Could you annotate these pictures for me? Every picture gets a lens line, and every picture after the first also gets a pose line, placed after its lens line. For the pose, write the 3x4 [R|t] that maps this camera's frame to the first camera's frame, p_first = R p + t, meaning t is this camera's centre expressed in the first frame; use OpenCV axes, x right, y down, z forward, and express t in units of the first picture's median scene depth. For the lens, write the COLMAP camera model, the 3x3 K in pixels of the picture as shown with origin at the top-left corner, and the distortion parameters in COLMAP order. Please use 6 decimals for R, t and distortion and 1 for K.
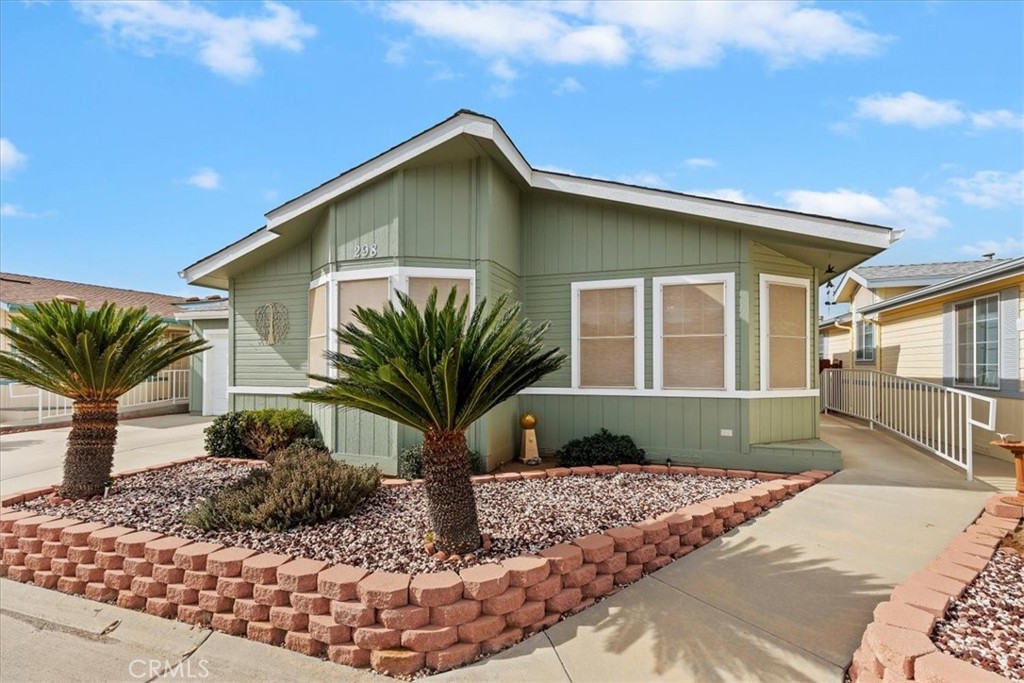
lens RADIAL K [[461.1, 0, 512.6], [0, 461.1, 359.6], [0, 0, 1]] dist [0.001067, 0.000069]
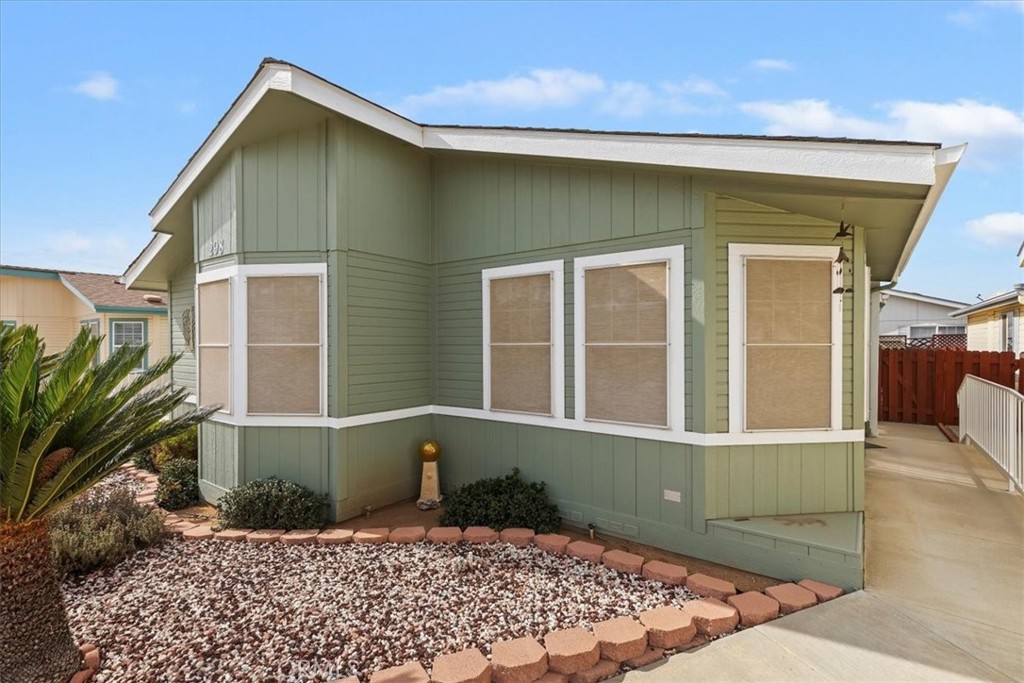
lens RADIAL K [[474.3, 0, 512.0], [0, 474.3, 341.5], [0, 0, 1]] dist [0.002110, 0.000388]
pose [[0.956460, -0.004327, -0.291831, 0.442014], [0.008666, 0.999870, 0.013577, -0.067007], [0.291735, -0.015515, 0.956373, 0.304671]]
